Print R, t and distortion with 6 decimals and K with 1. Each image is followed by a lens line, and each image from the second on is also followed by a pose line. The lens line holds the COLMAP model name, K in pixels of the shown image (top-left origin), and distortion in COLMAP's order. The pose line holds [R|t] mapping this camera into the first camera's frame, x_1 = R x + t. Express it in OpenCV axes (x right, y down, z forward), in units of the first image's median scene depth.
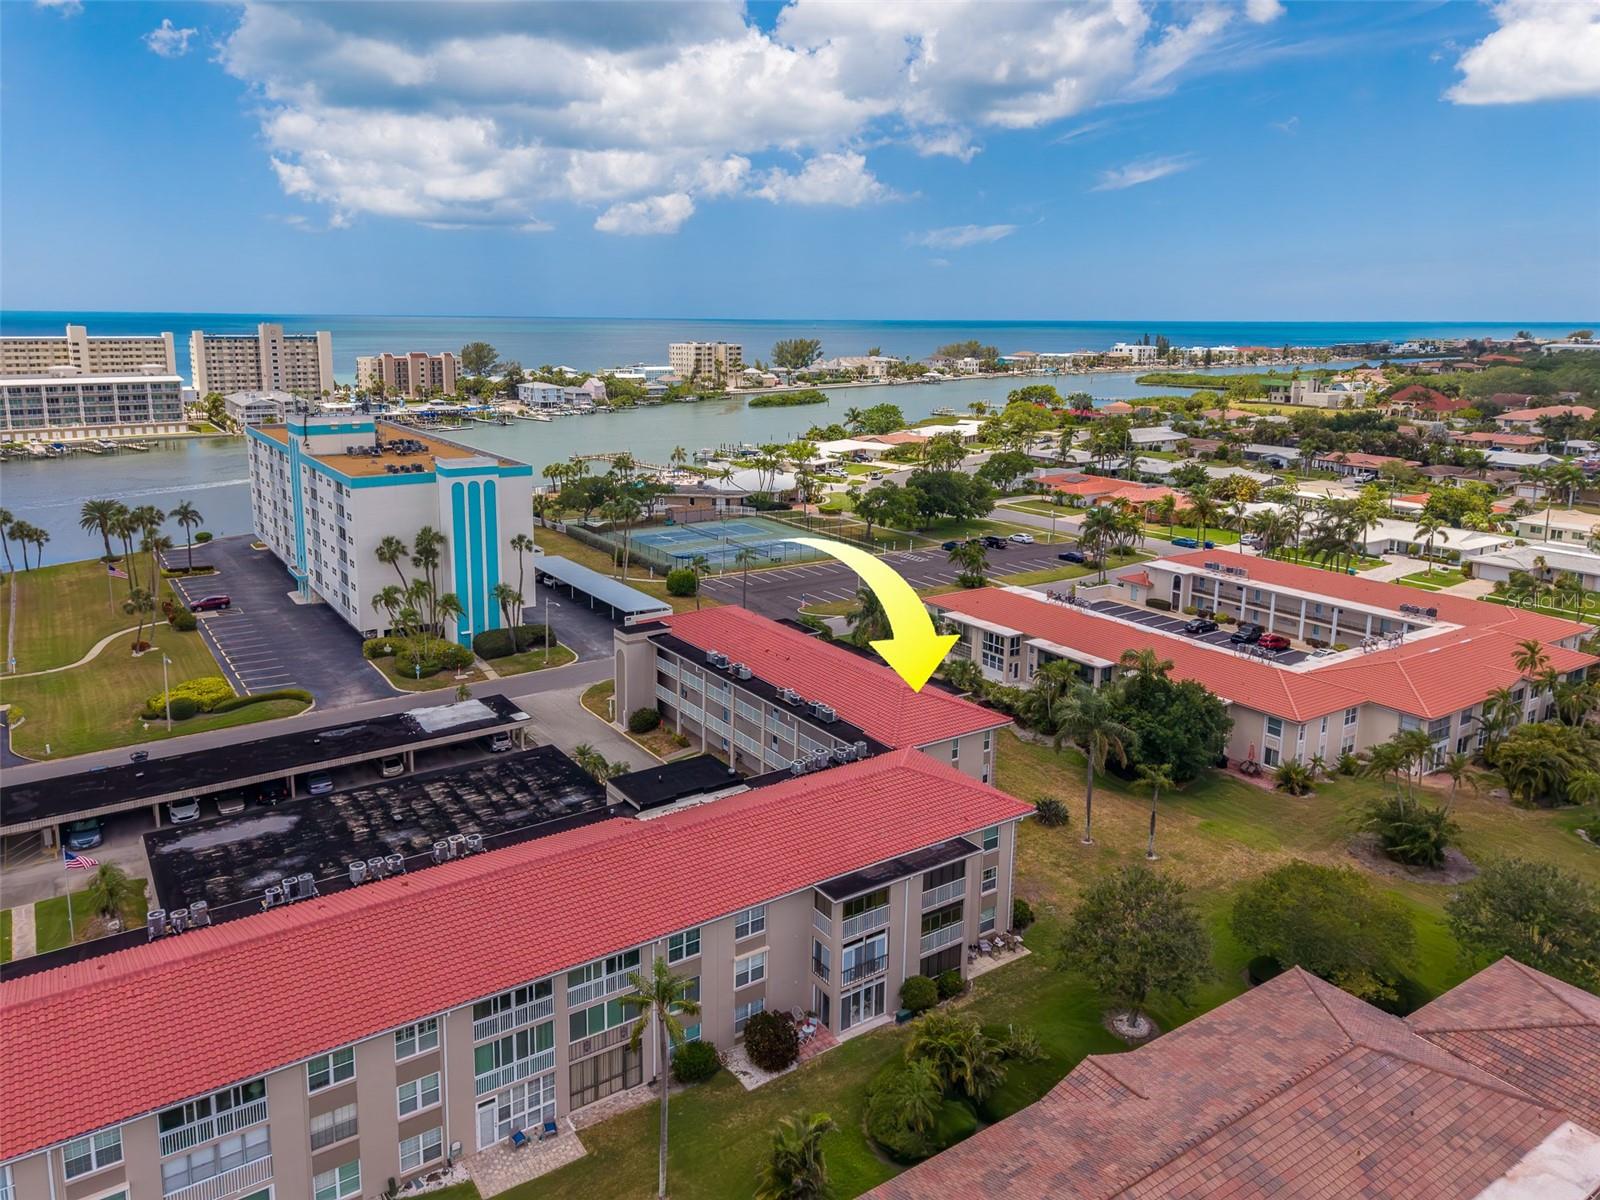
lens RADIAL K [[1097.5, 0, 762.0], [0, 1097.5, 524.3], [0, 0, 1]] dist [0.034875, -0.005873]
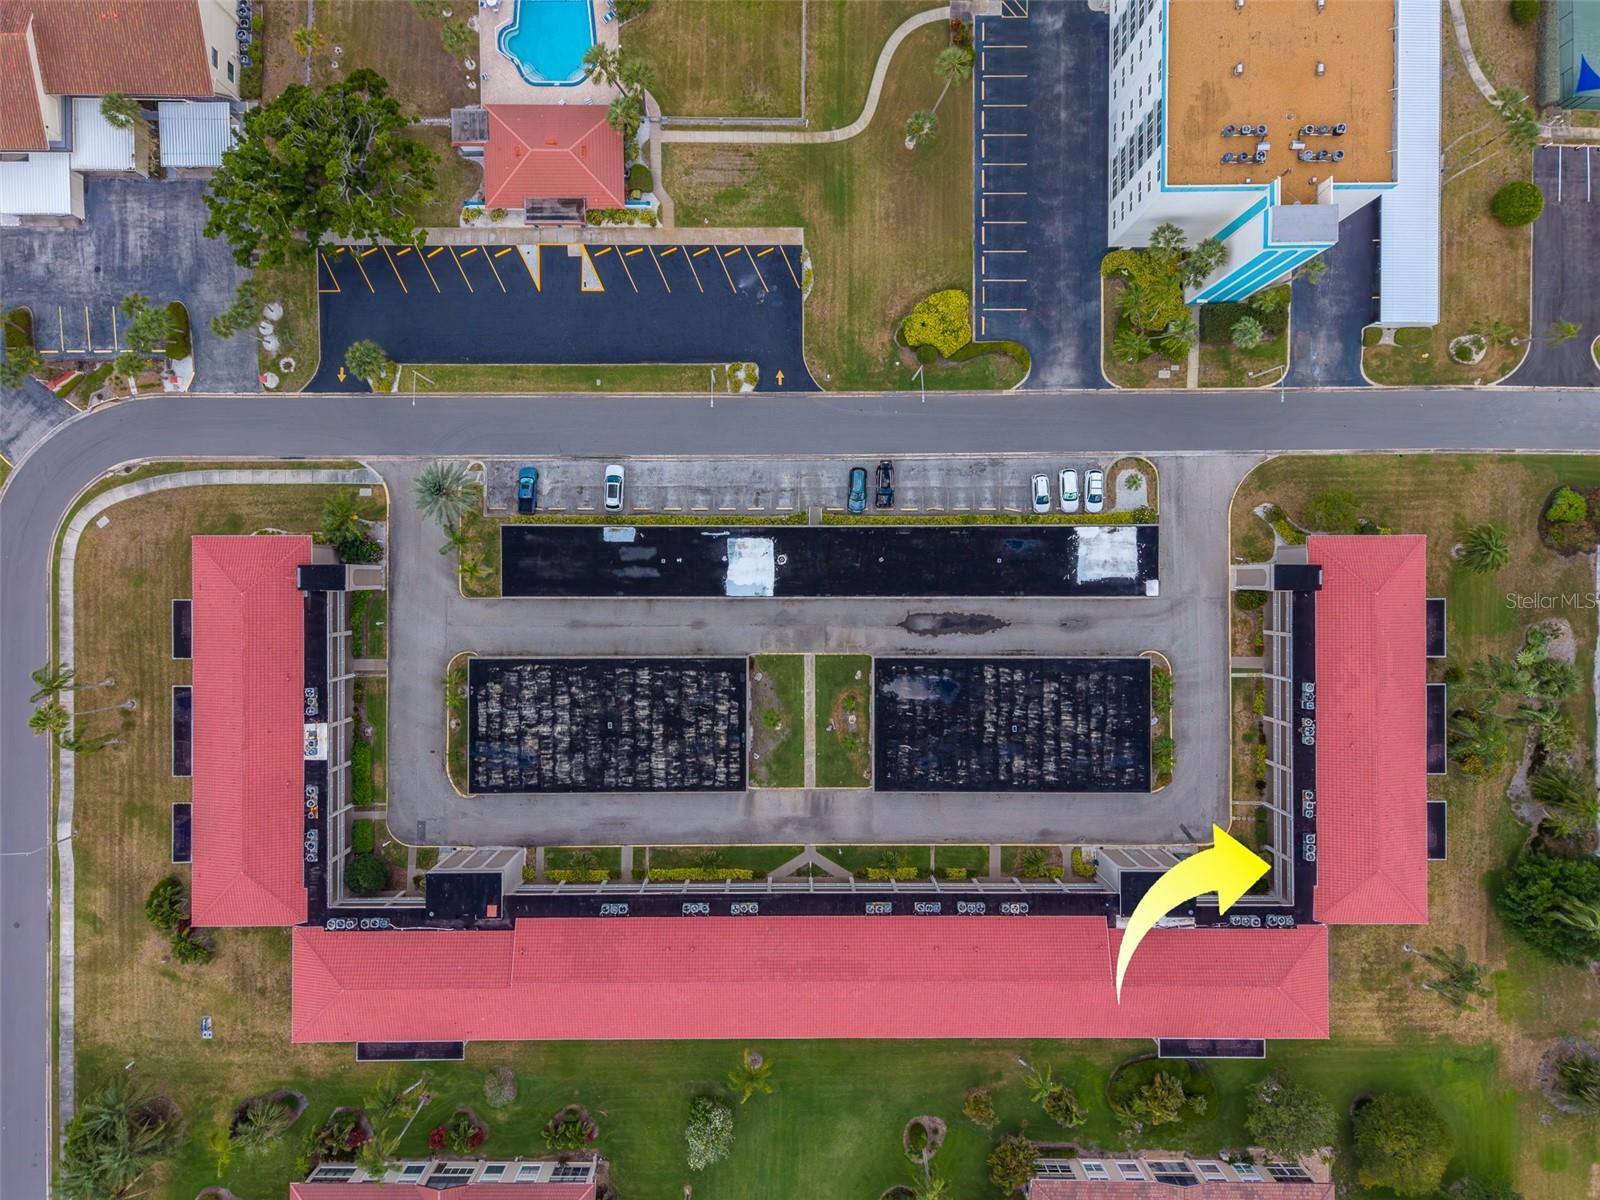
lens RADIAL K [[1086.4, 0, 799.2], [0, 1086.4, 596.0], [0, 0, 1]] dist [0.045791, -0.026120]
pose [[0.833989, 0.551732, -0.007360, -0.130418], [-0.093518, 0.154481, 0.983560, -0.237001], [0.543798, -0.819590, 0.180432, 0.140176]]
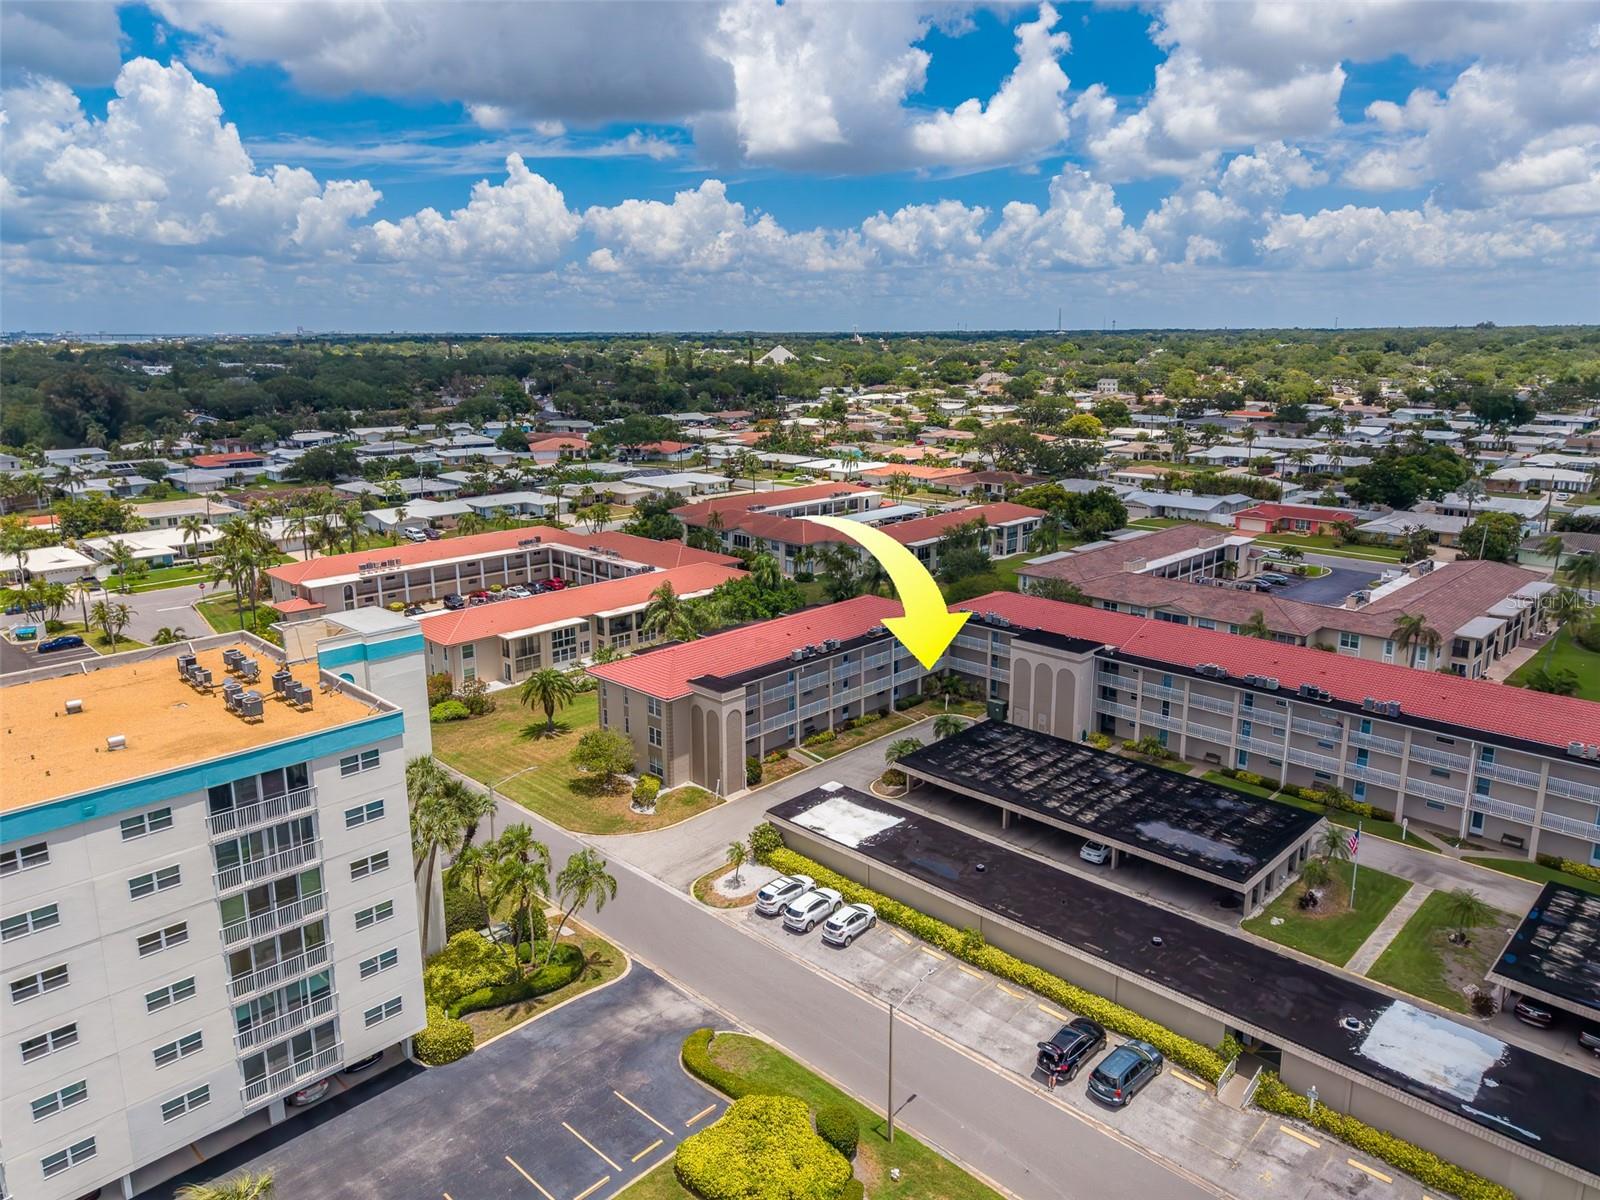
lens RADIAL K [[1073.7, 0, 799.9], [0, 1073.7, 594.7], [0, 0, 1]] dist [0.043198, -0.021602]
pose [[-0.208835, -0.237959, 0.948559, -0.248644], [0.186523, 0.942448, 0.277491, -0.054548], [-0.959998, 0.234878, -0.152431, 0.276693]]
